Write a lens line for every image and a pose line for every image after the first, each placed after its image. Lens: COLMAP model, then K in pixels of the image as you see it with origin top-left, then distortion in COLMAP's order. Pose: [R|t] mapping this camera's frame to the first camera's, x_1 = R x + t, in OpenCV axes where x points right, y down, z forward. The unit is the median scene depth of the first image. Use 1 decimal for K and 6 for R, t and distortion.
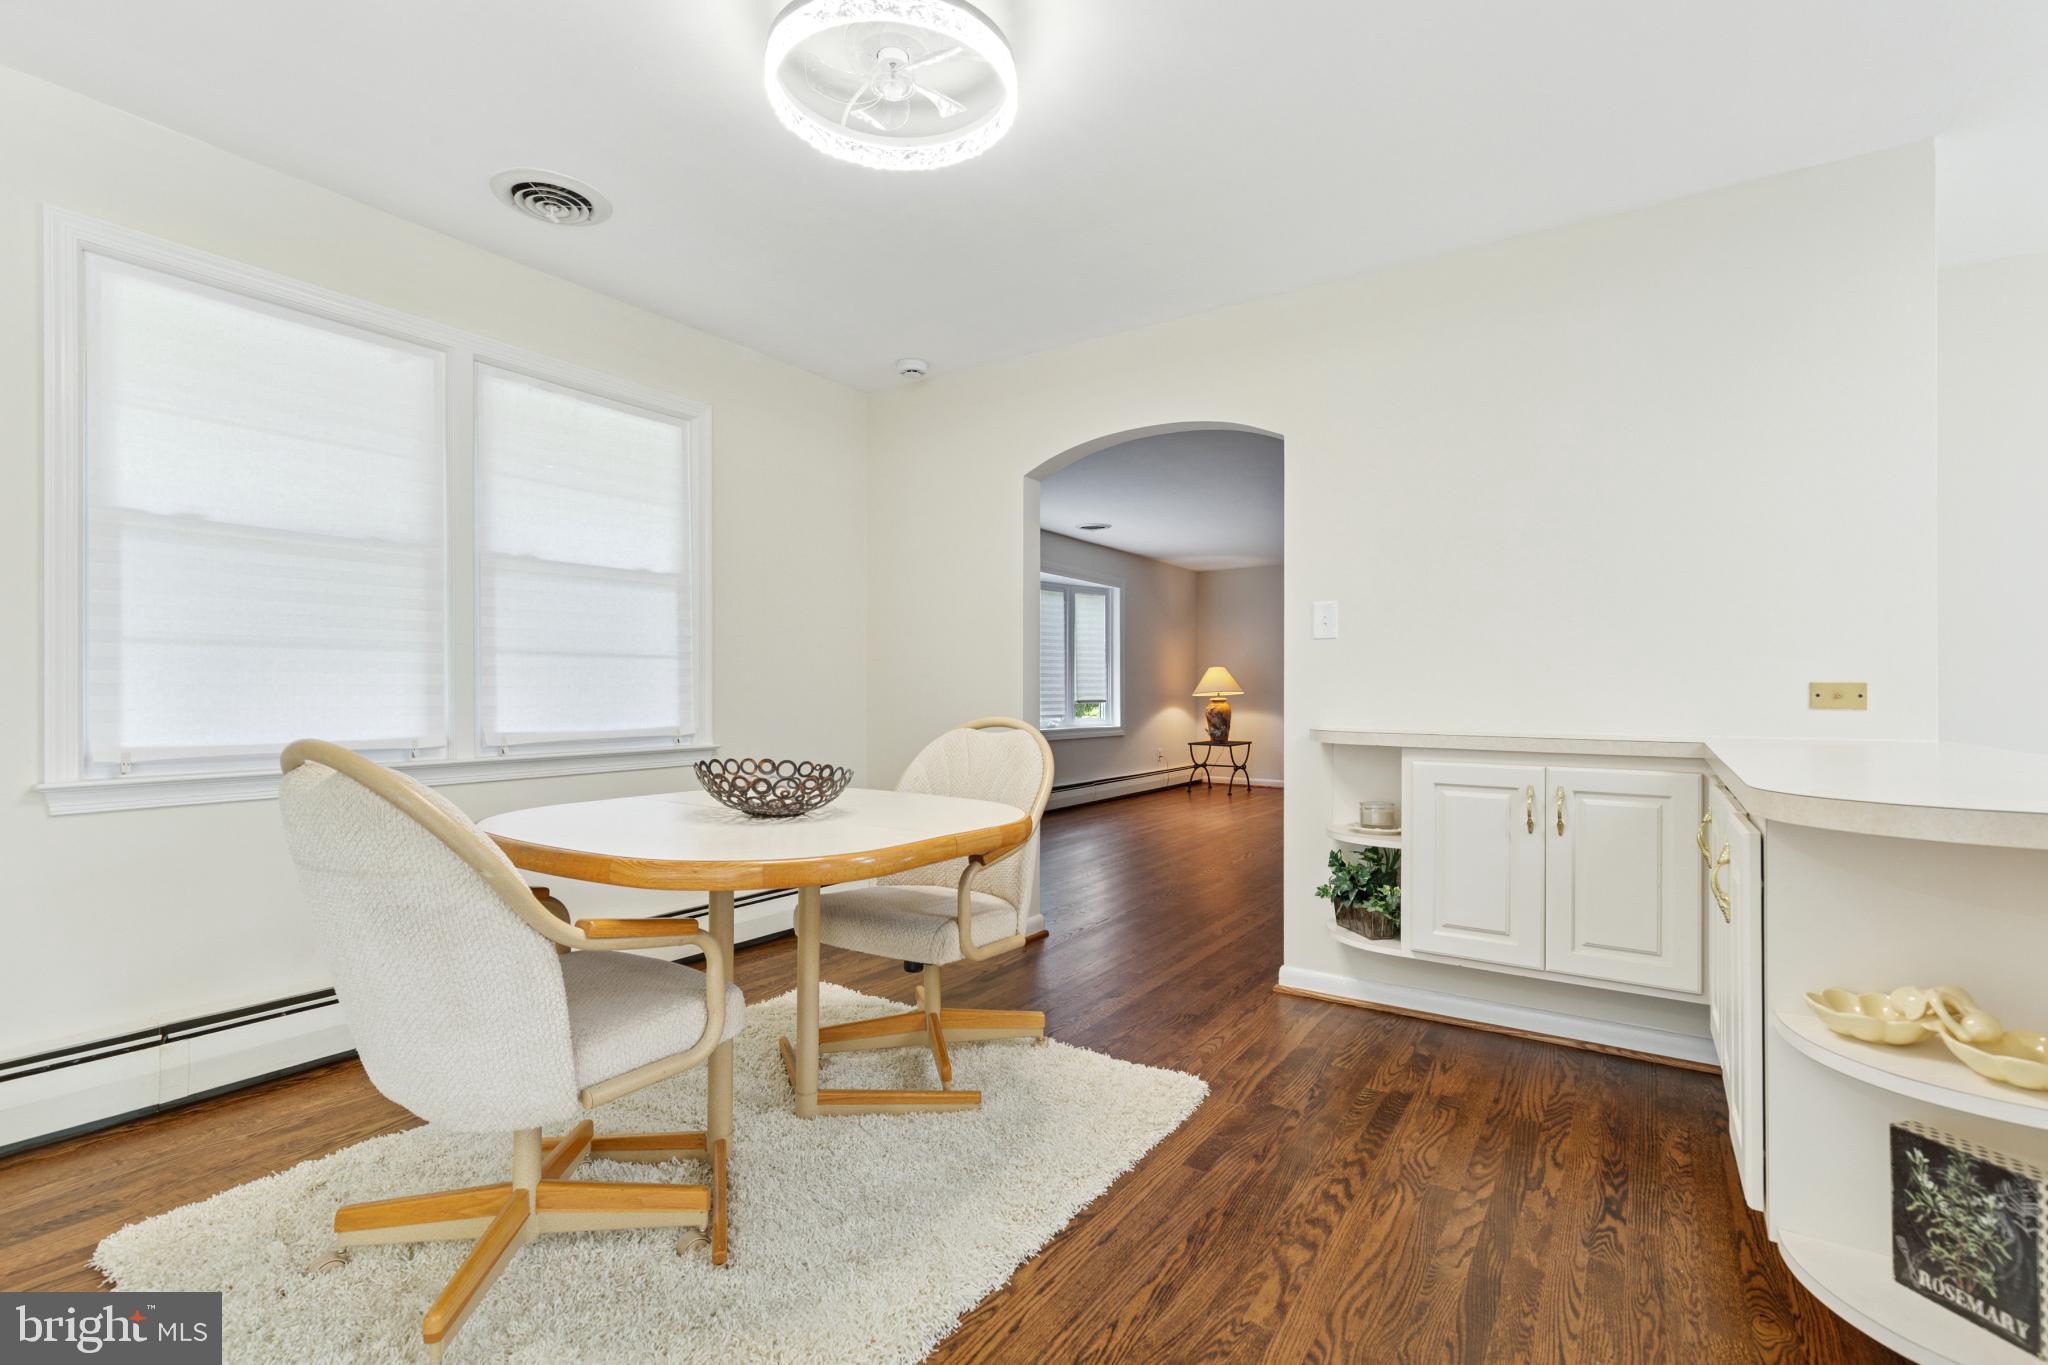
lens RADIAL K [[942.7, 0, 1026.5], [0, 942.7, 686.6], [0, 0, 1]] dist [0.004132, -0.000042]
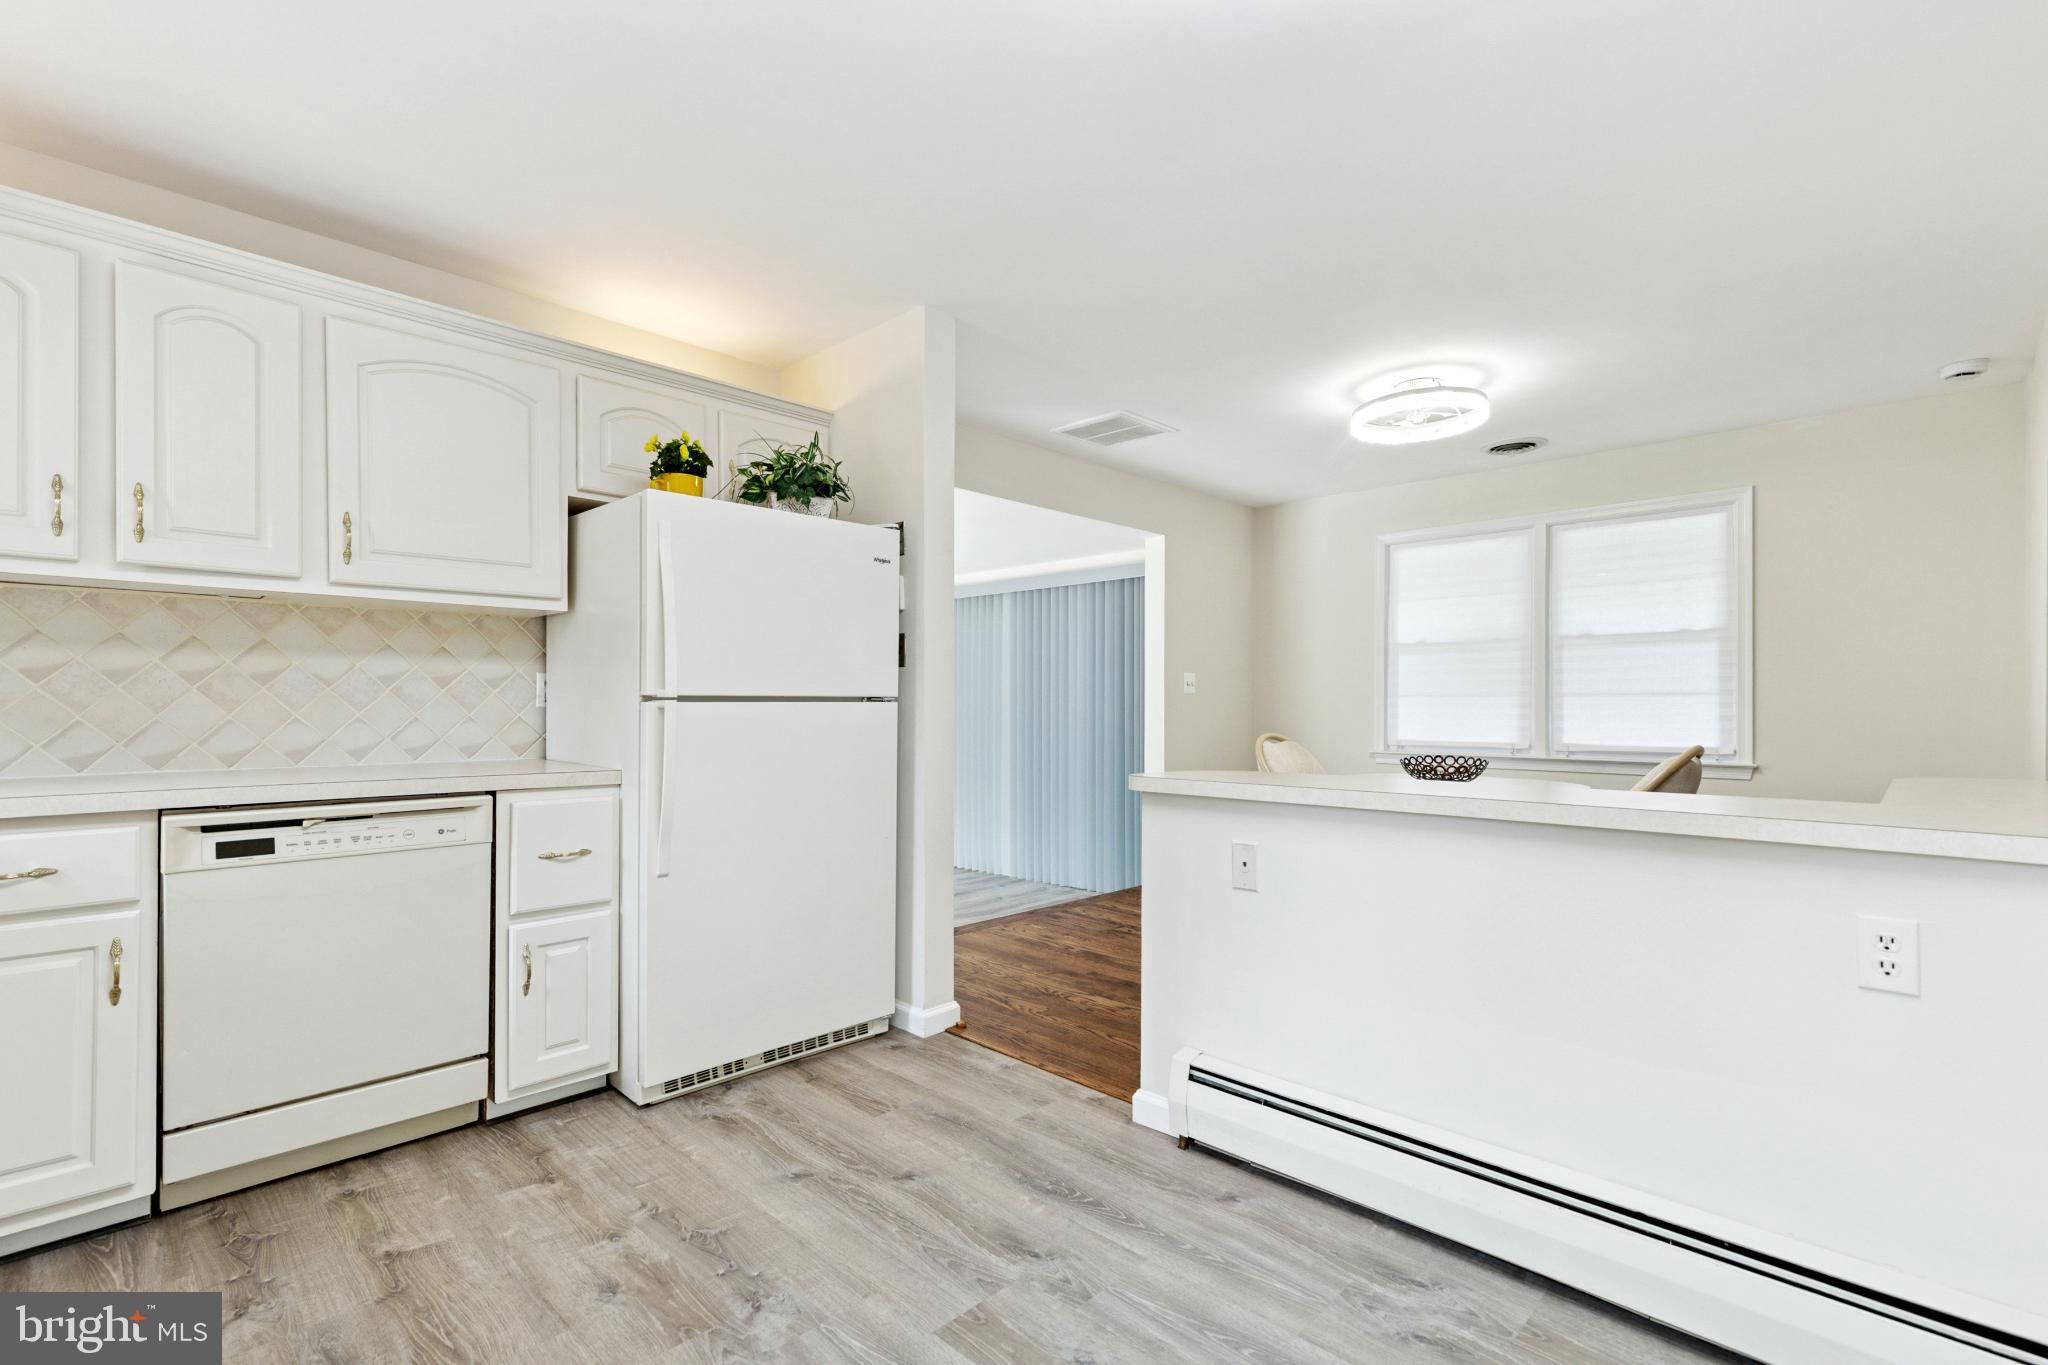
lens RADIAL K [[942.7, 0, 1031.2], [0, 942.7, 703.7], [0, 0, 1]] dist [0.004132, -0.000042]
pose [[-0.185969, -0.007360, -0.982528, 1.259848], [0.000218, 0.999972, -0.007532, -0.008890], [0.982555, -0.001615, -0.185963, 0.378794]]
